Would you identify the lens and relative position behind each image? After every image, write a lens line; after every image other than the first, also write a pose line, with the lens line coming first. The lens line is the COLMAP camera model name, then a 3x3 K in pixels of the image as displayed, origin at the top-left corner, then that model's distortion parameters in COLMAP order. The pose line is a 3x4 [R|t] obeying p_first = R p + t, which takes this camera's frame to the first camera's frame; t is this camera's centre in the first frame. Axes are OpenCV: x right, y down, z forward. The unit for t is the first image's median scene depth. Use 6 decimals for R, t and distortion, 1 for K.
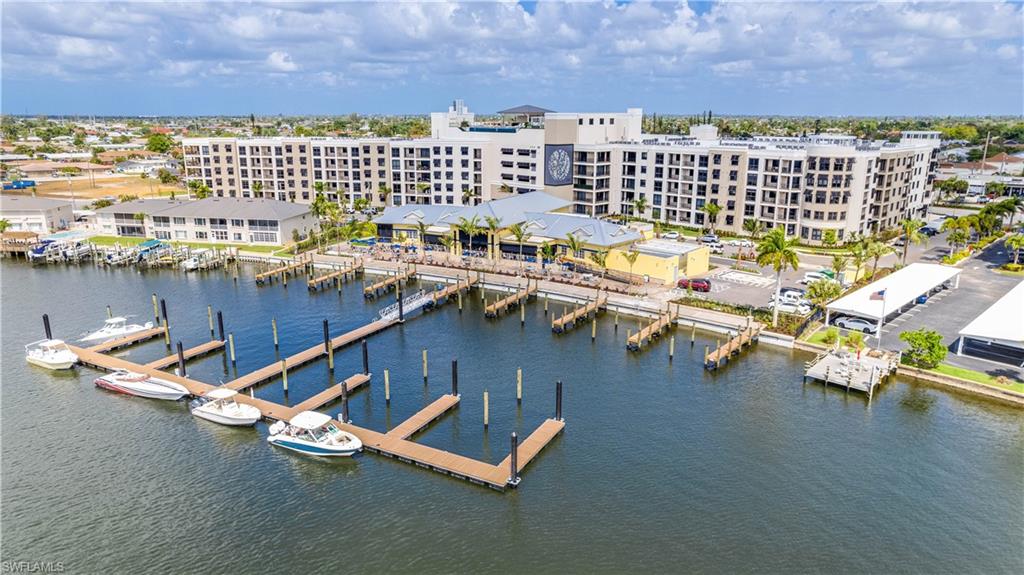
lens RADIAL K [[655.2, 0, 515.5], [0, 655.2, 278.3], [0, 0, 1]] dist [-0.031460, 0.033282]
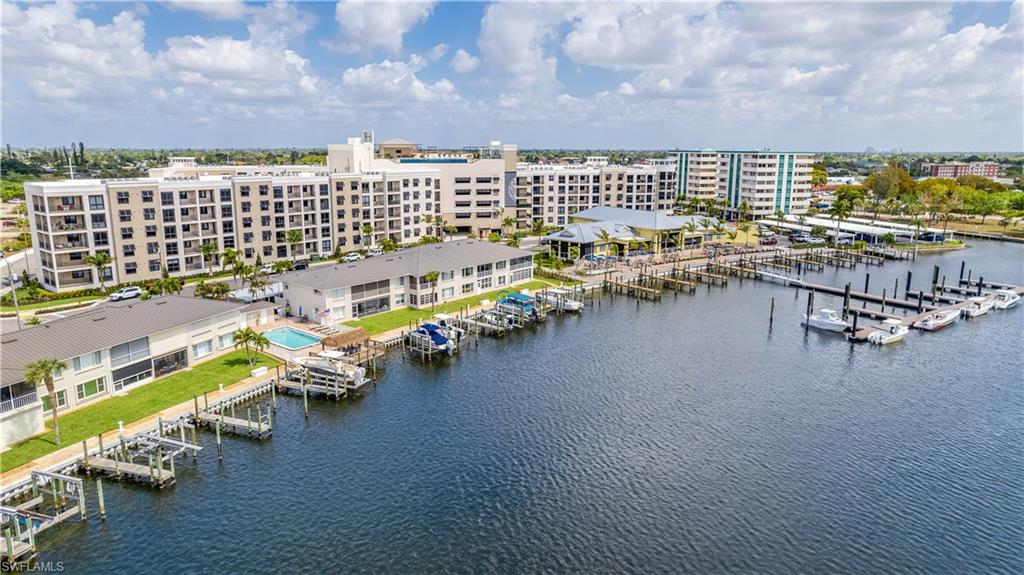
lens RADIAL K [[655.2, 0, 509.1], [0, 655.2, 289.1], [0, 0, 1]] dist [-0.031460, 0.033282]
pose [[0.459409, -0.185545, 0.868629, -1.108633], [0.212939, 0.972427, 0.095096, -0.124194], [-0.862323, 0.141277, 0.486252, 0.509547]]
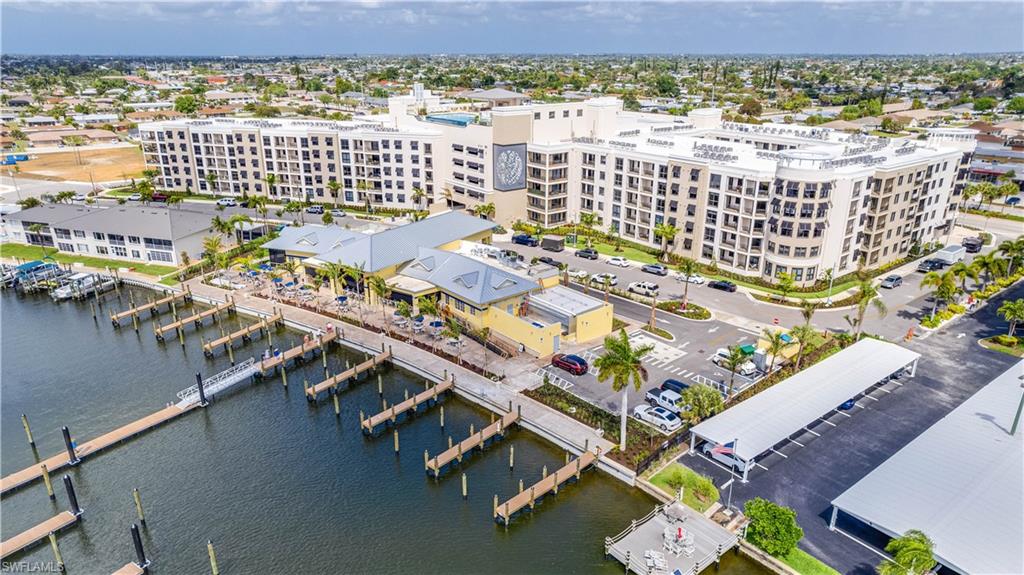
lens RADIAL K [[655.2, 0, 517.7], [0, 655.2, 290.2], [0, 0, 1]] dist [-0.031460, 0.033282]
pose [[0.994011, 0.034904, -0.103555, 0.196061], [-0.024050, 0.994258, 0.104272, -0.112650], [0.106600, -0.101157, 0.989143, 0.124829]]
